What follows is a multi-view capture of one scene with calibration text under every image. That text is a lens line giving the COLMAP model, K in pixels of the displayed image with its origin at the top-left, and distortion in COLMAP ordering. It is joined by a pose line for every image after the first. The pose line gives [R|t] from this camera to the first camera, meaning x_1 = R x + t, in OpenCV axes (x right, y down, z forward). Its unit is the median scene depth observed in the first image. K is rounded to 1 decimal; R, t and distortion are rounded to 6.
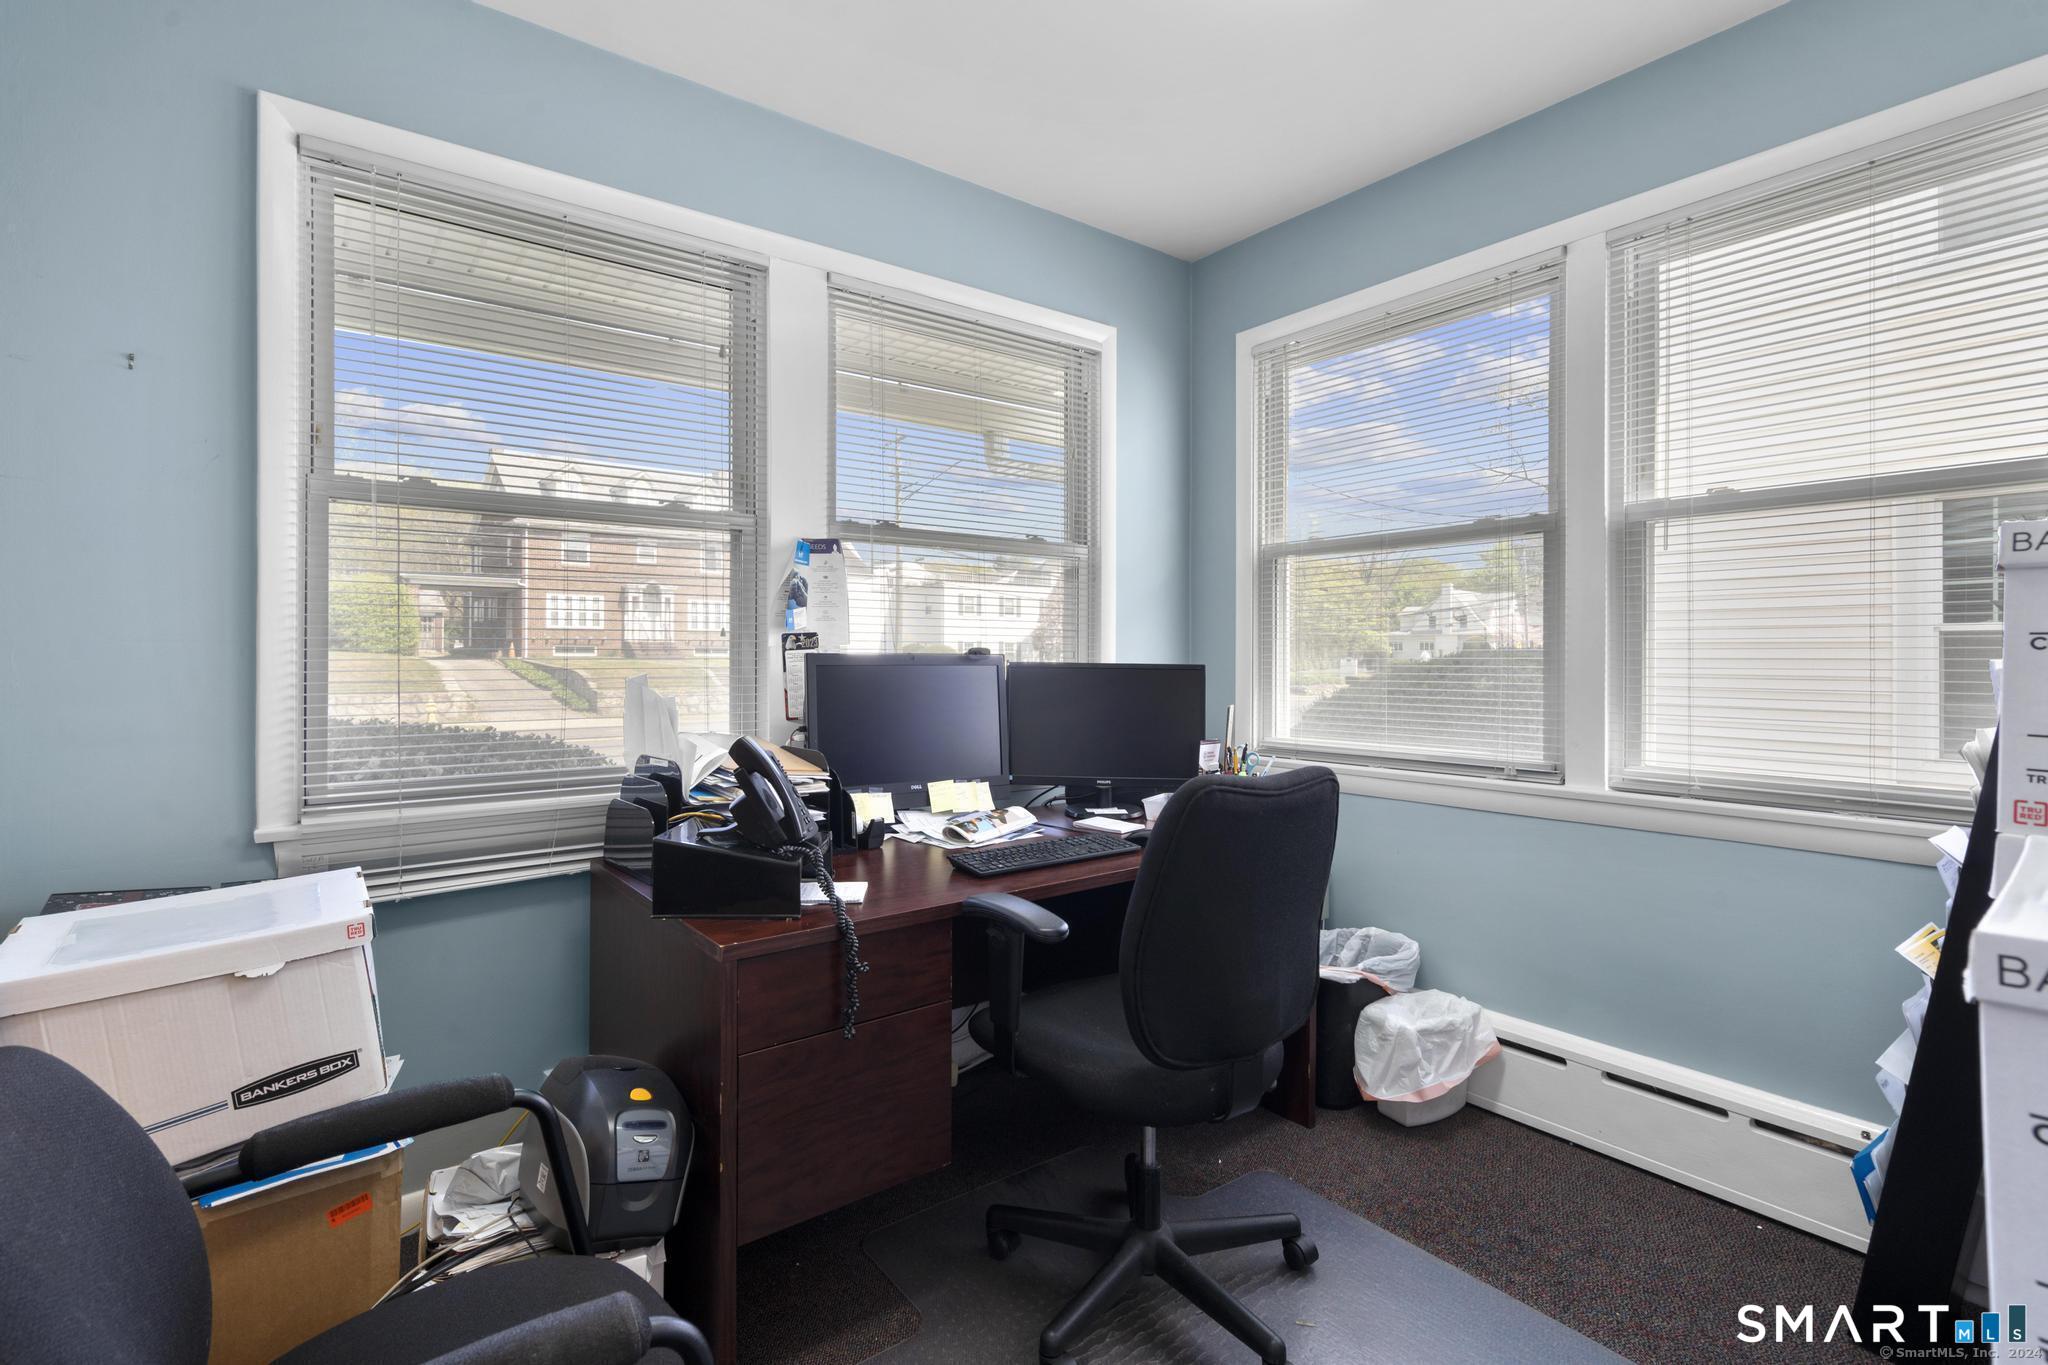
lens RADIAL K [[957.3, 0, 1020.5], [0, 957.3, 655.8], [0, 0, 1]] dist [-0.001190, -0.000236]
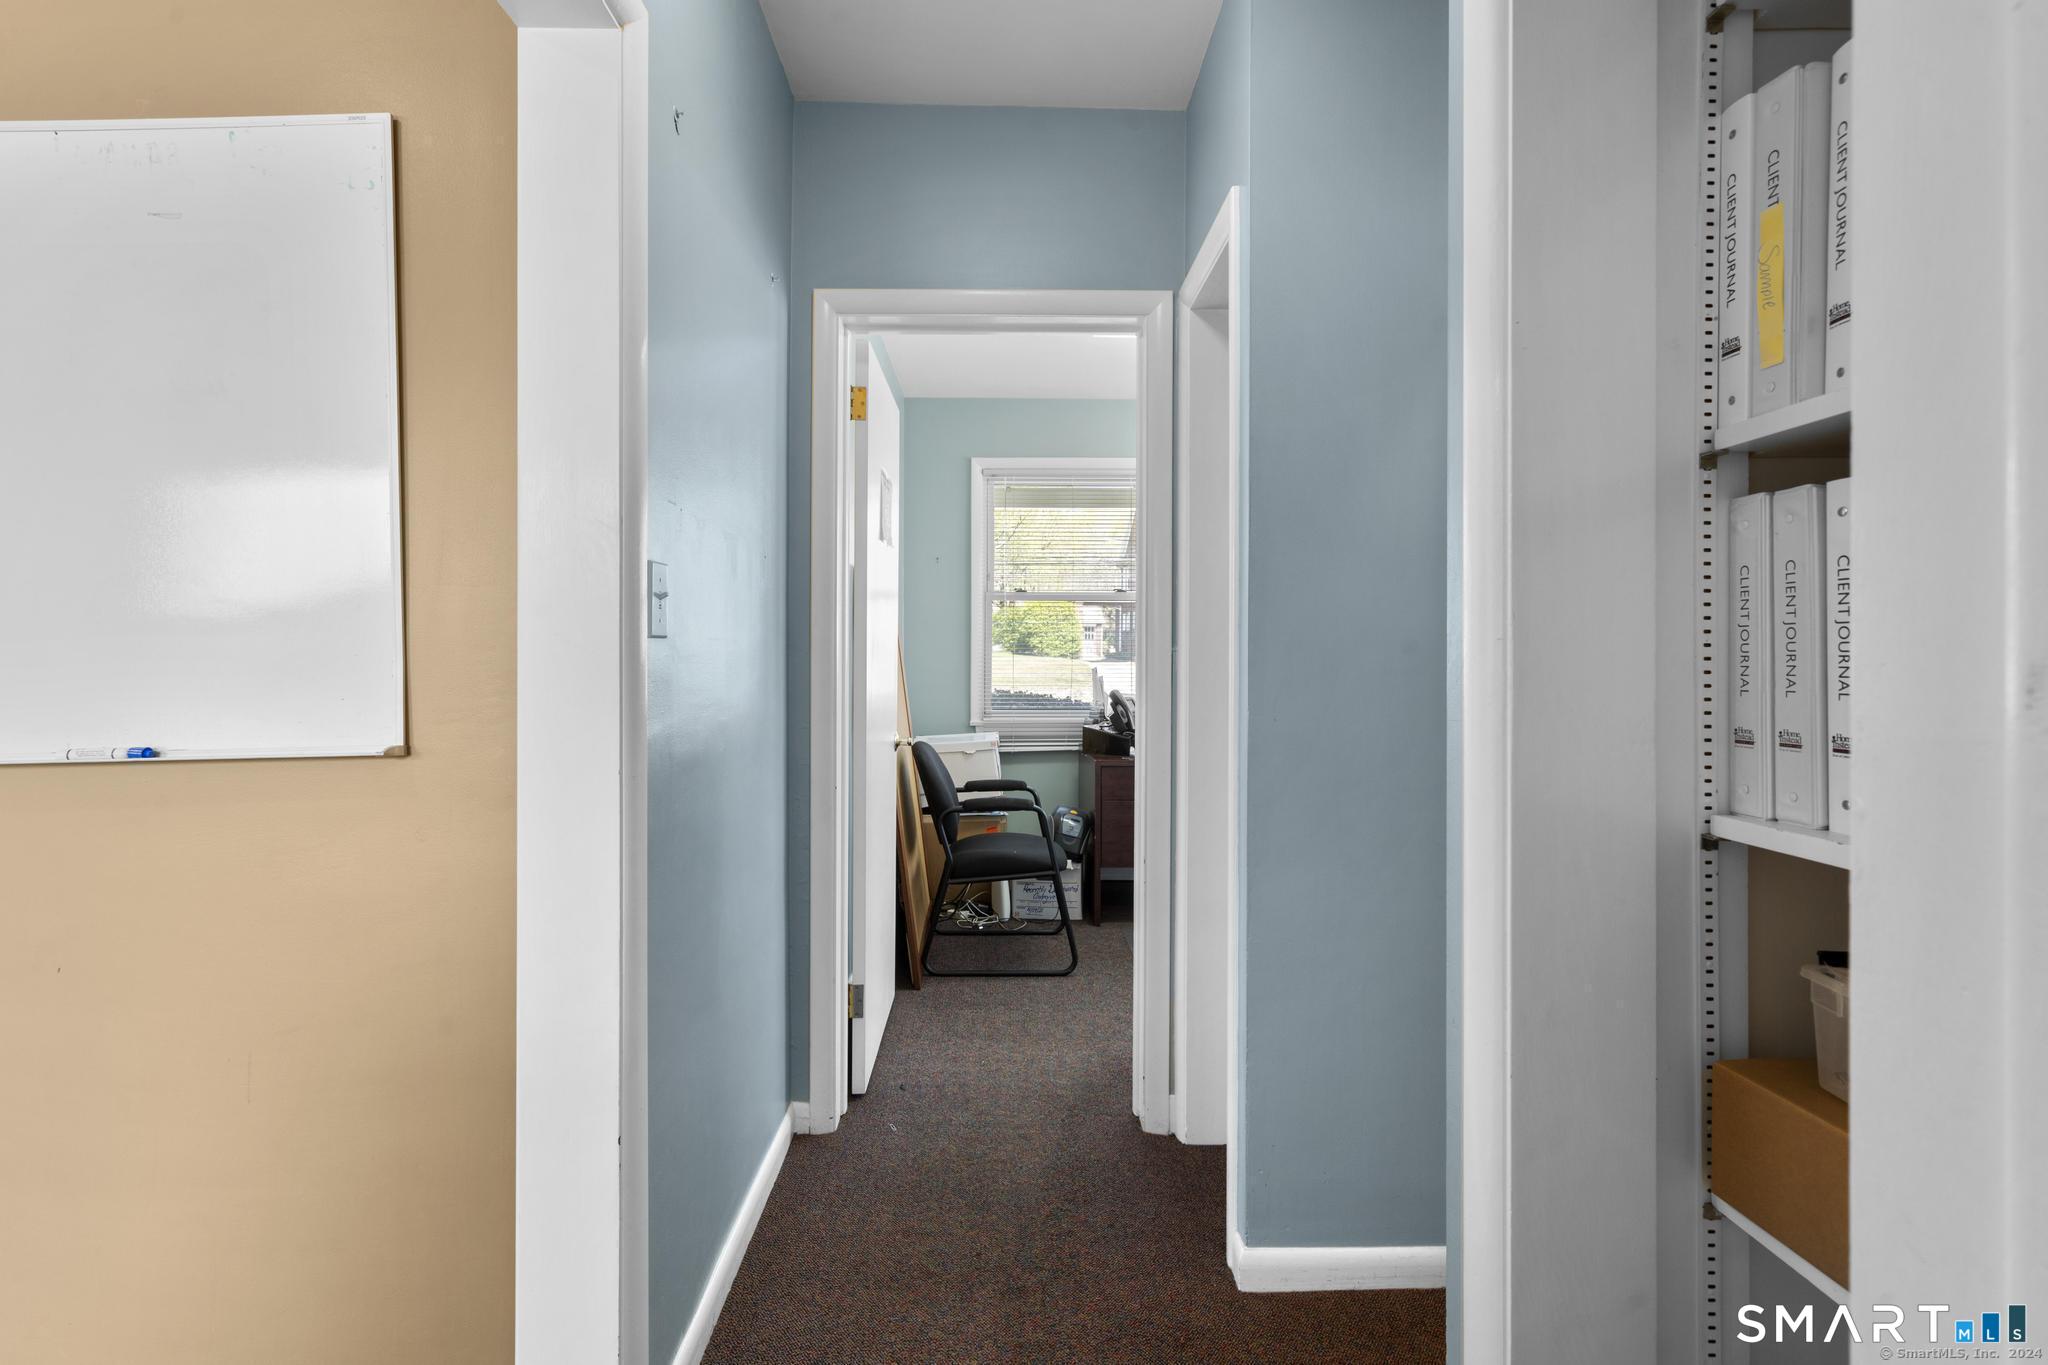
lens RADIAL K [[957.3, 0, 1020.5], [0, 957.3, 655.8], [0, 0, 1]] dist [-0.001190, -0.000236]
pose [[0.807022, -0.000676, -0.590521, 0.954419], [-0.001679, 0.999993, -0.003440, 0.000195], [0.590519, 0.003768, 0.807015, -1.152289]]
